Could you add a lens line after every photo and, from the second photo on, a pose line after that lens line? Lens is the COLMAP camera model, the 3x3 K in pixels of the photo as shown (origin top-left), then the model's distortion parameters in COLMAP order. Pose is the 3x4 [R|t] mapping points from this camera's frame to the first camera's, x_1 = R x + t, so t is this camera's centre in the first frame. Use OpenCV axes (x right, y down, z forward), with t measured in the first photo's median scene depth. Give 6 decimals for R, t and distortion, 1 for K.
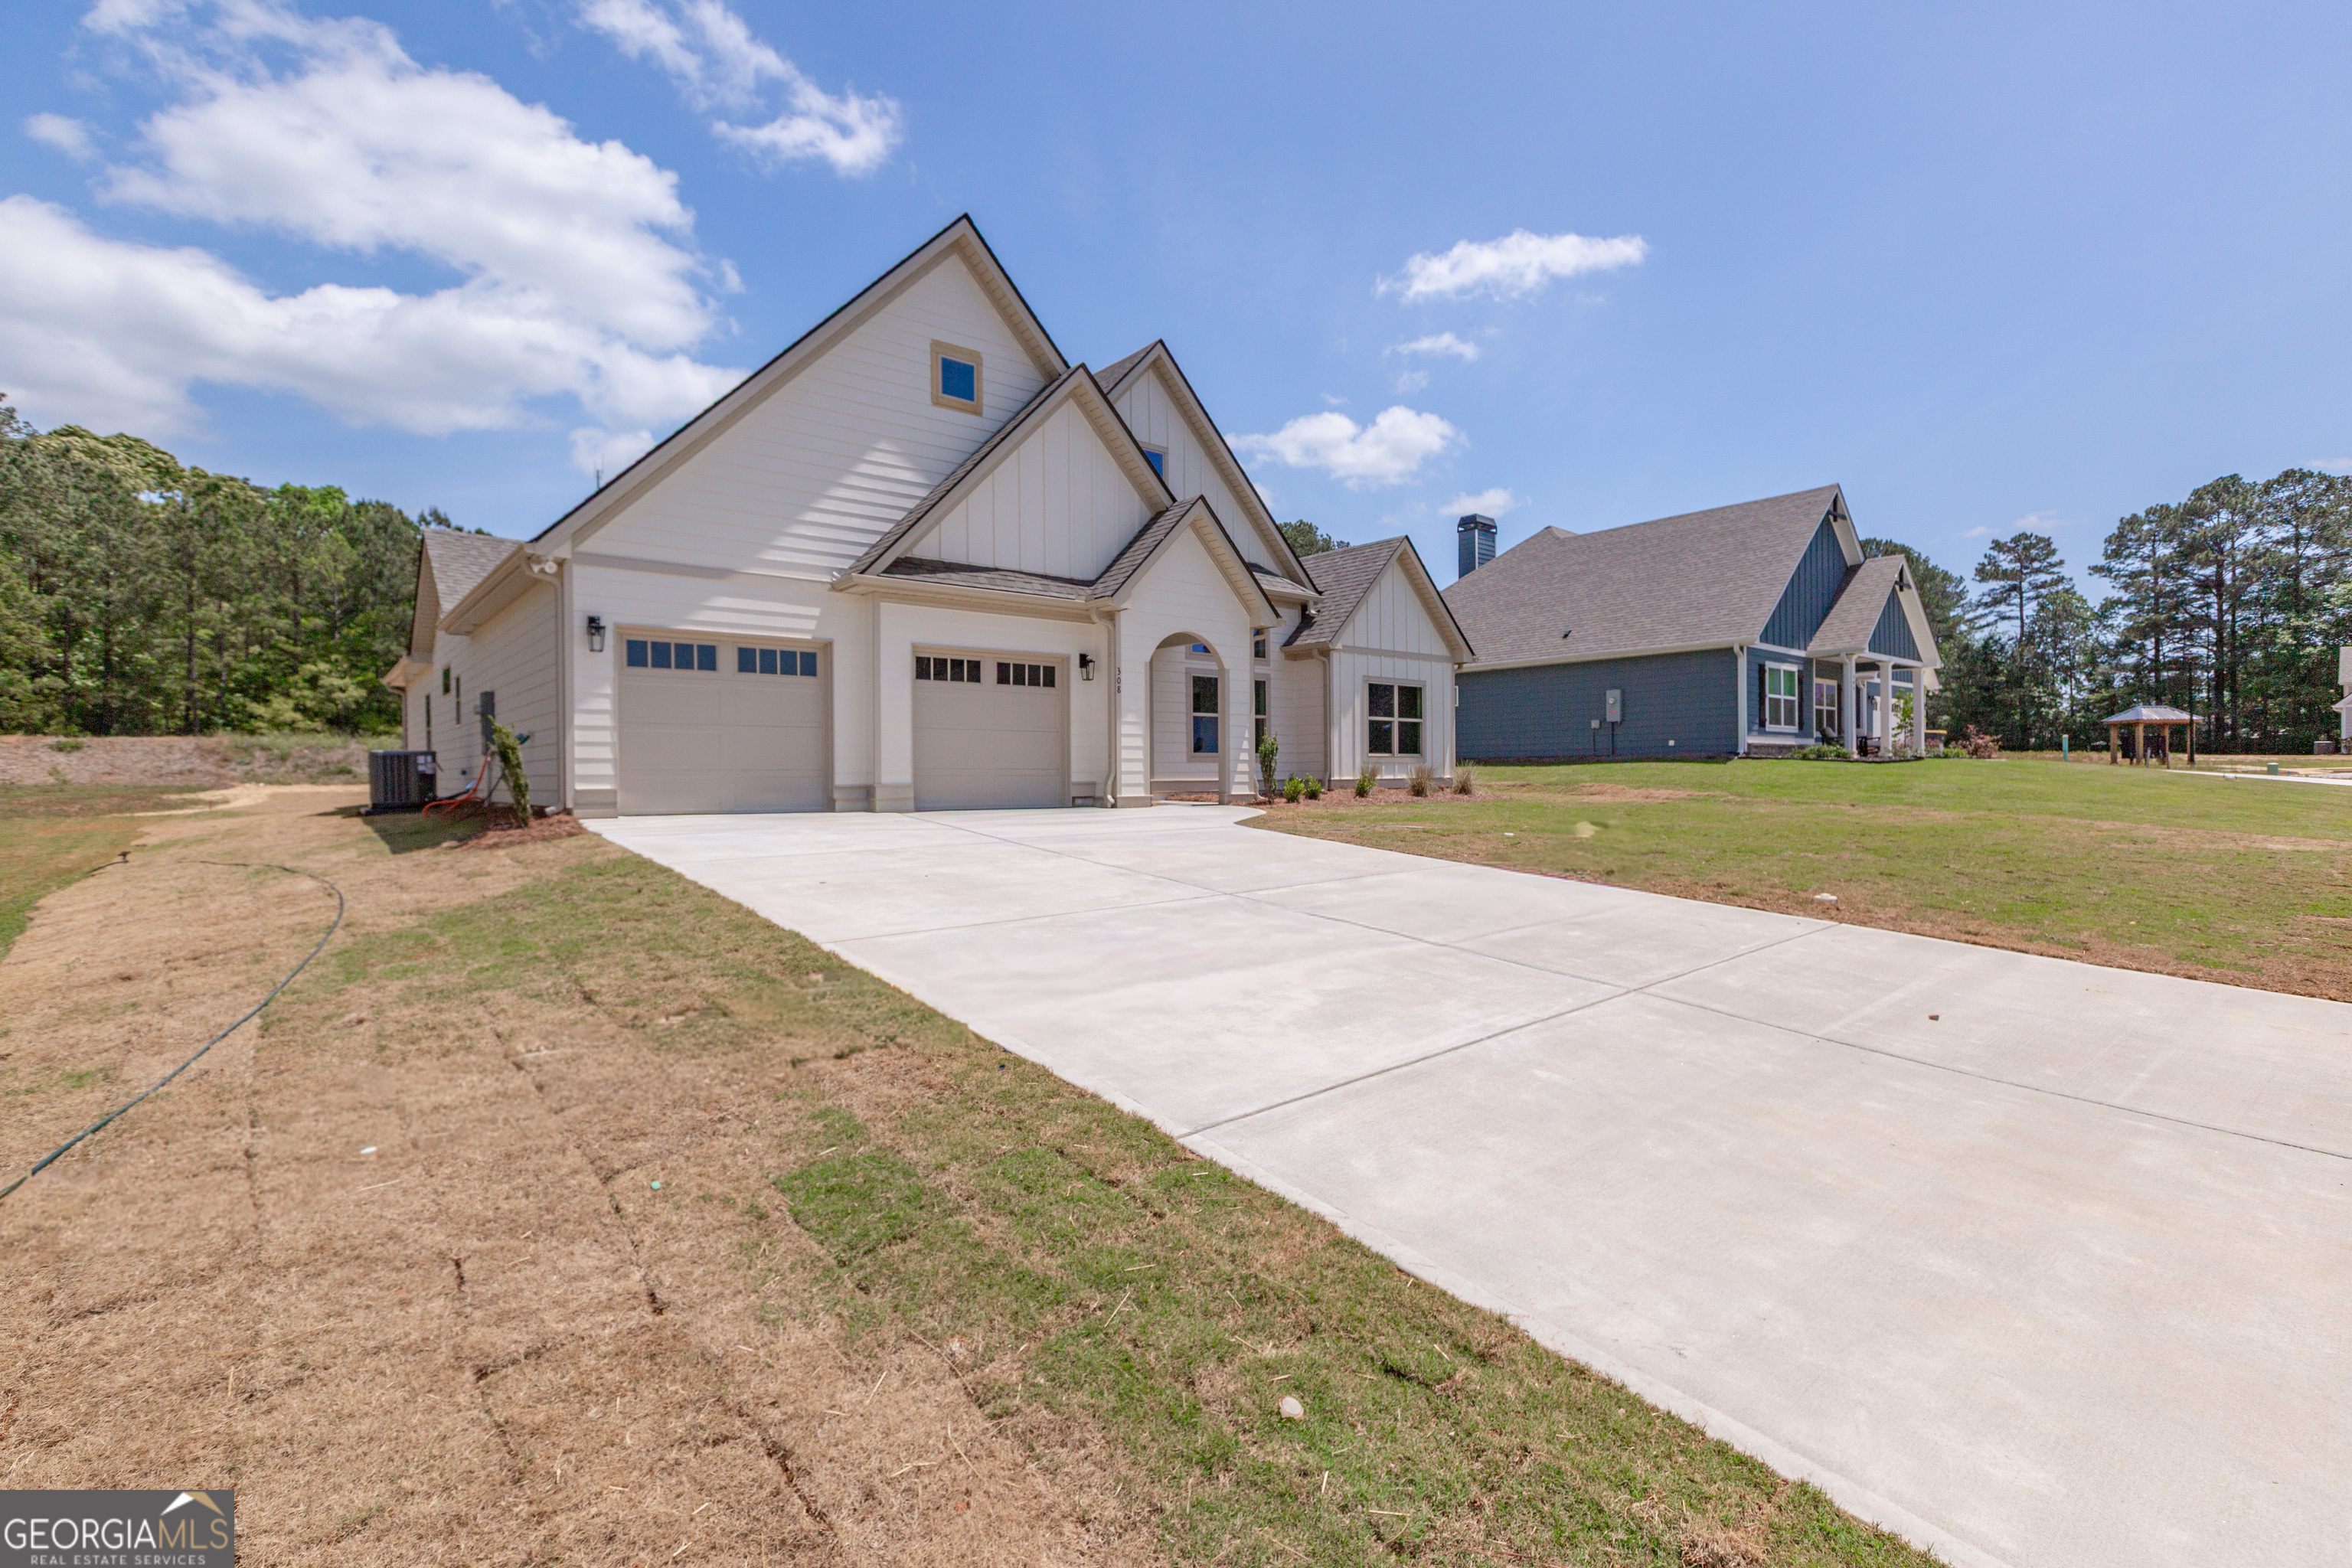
lens RADIAL K [[1064.4, 0, 1176.4], [0, 1064.4, 779.7], [0, 0, 1]] dist [0.003097, 0.000308]
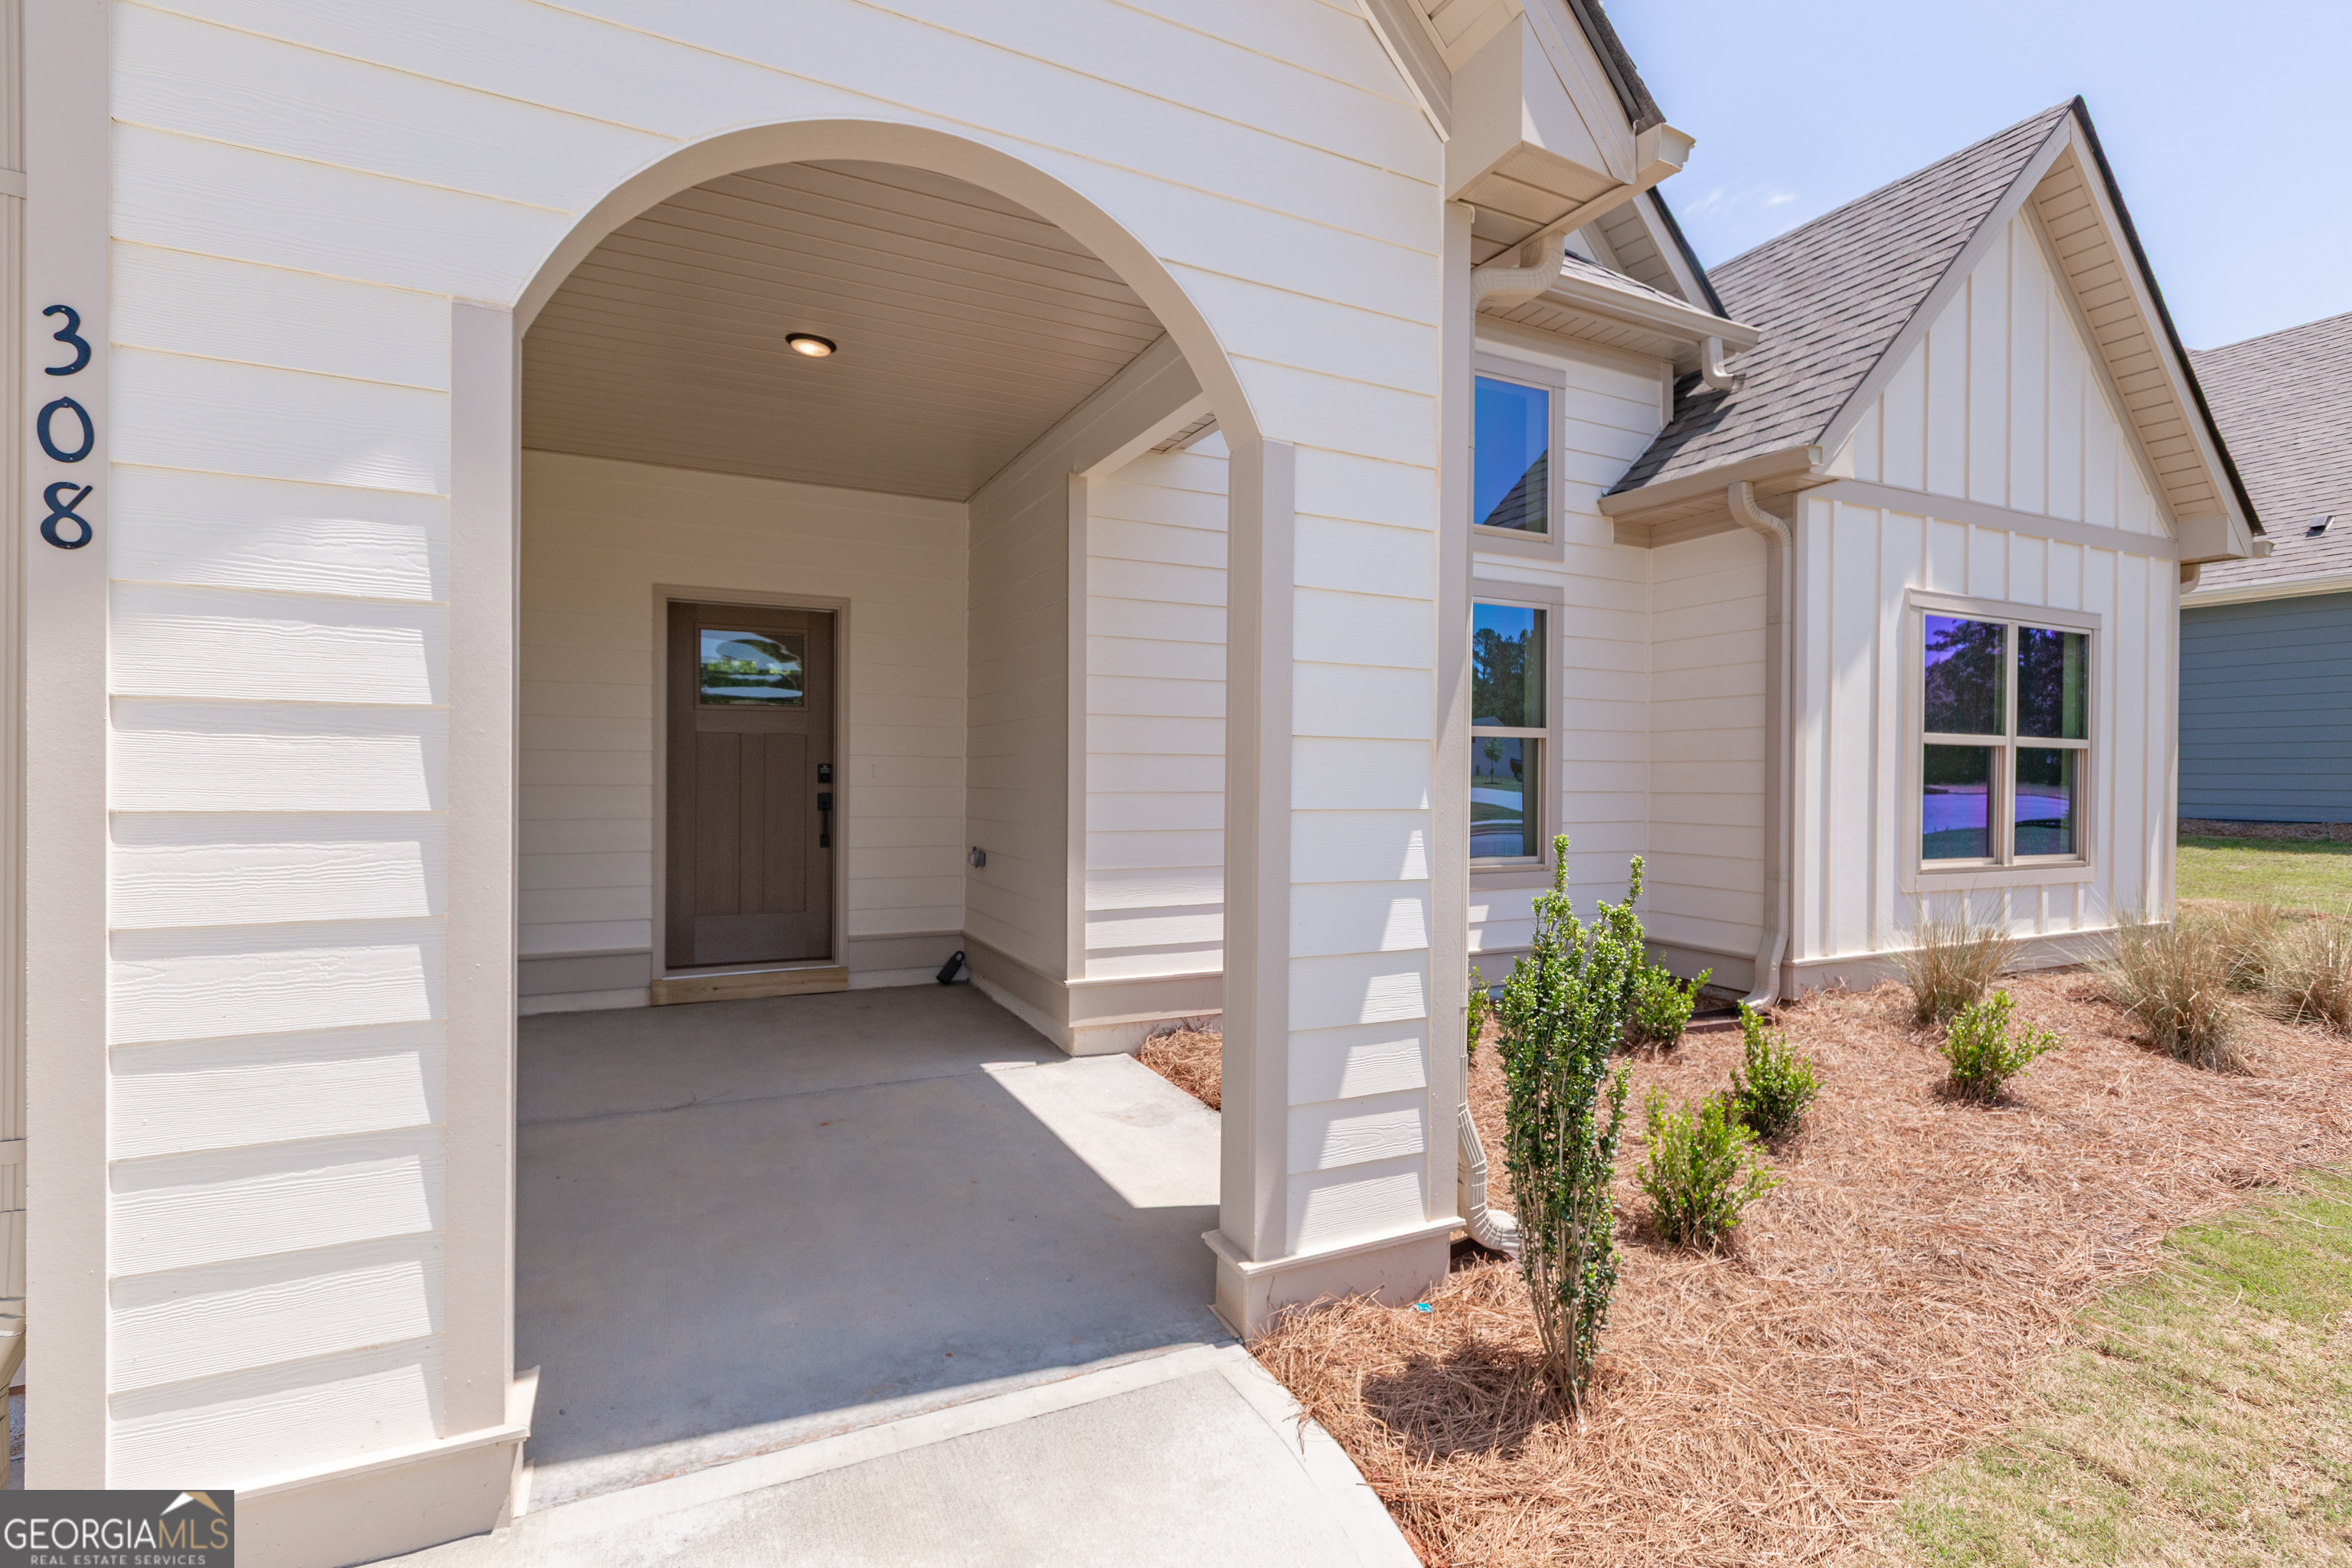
lens RADIAL K [[1087.8, 0, 1176.0], [0, 1087.8, 784.0], [0, 0, 1]] dist [0.002226, 0.000094]
pose [[0.969215, 0.010090, -0.246008, 0.080507], [-0.011225, 0.999932, -0.003210, -0.059326], [0.245959, 0.005872, 0.969262, 0.934835]]
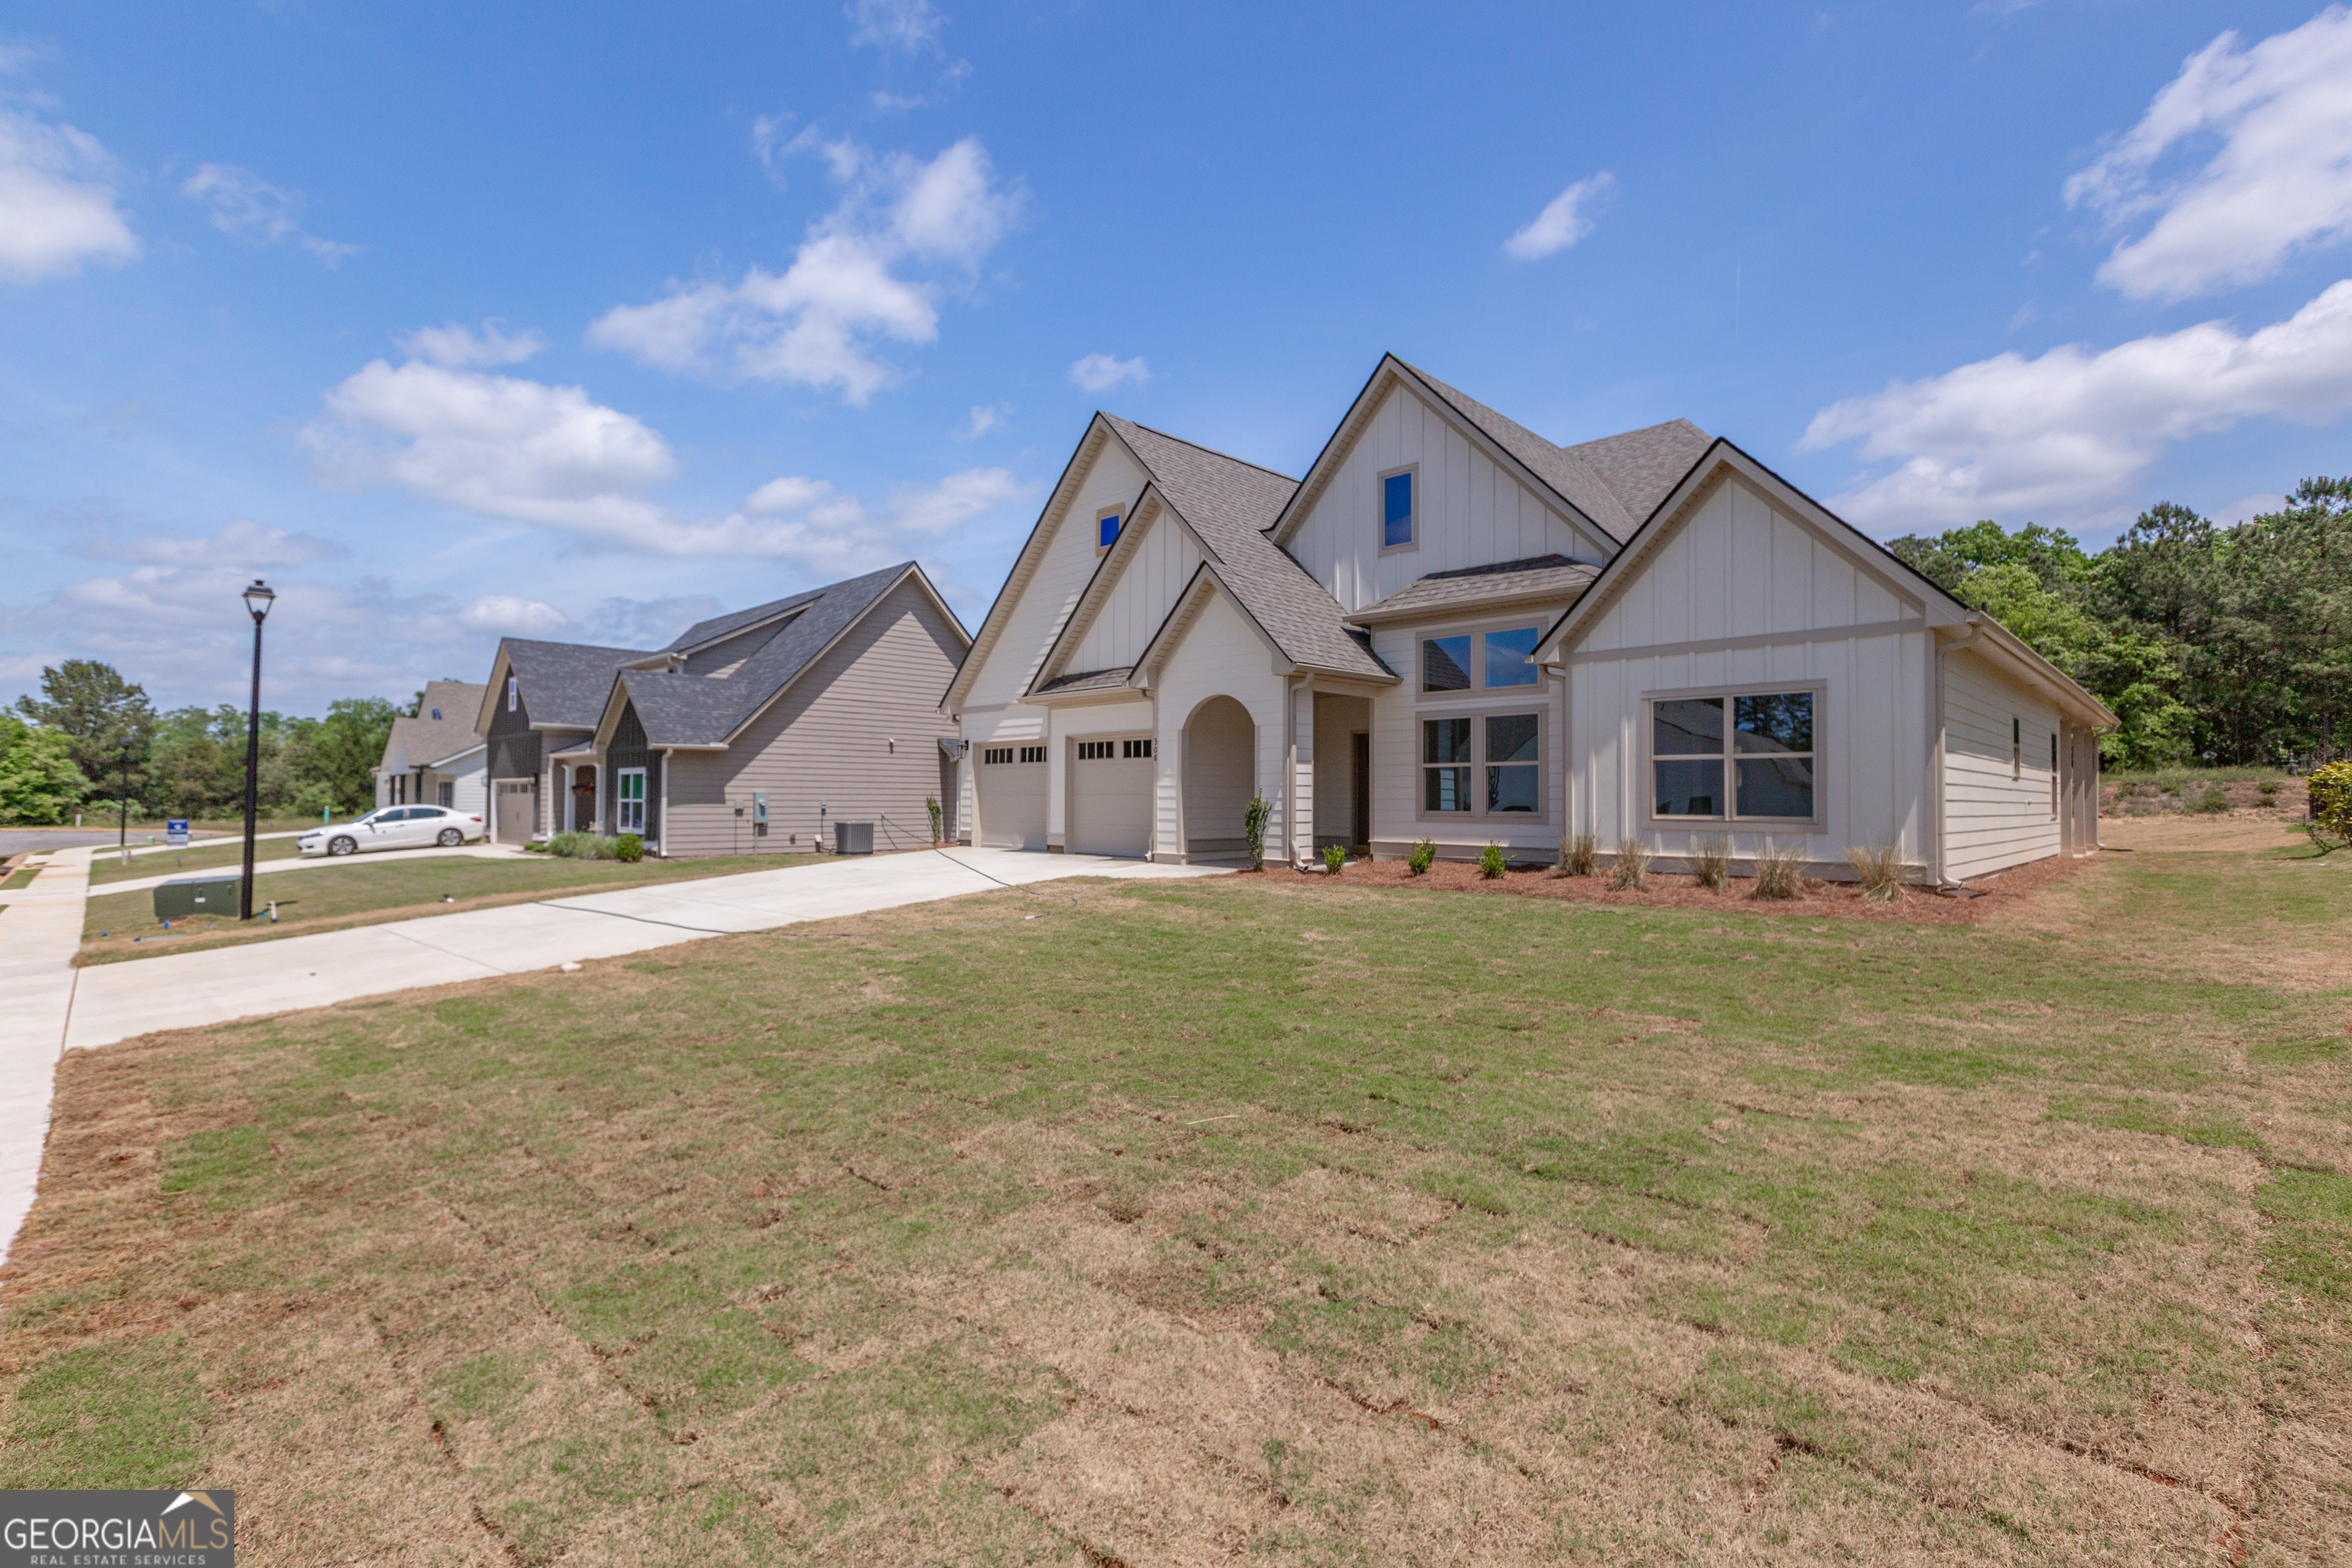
lens RADIAL K [[1064.4, 0, 1176.4], [0, 1064.4, 779.7], [0, 0, 1]] dist [0.003097, 0.000308]
pose [[0.099817, -0.018174, -0.994840, 1.078872], [-0.017392, 0.999649, -0.020007, -0.039281], [0.994854, 0.019299, 0.099466, 0.923329]]
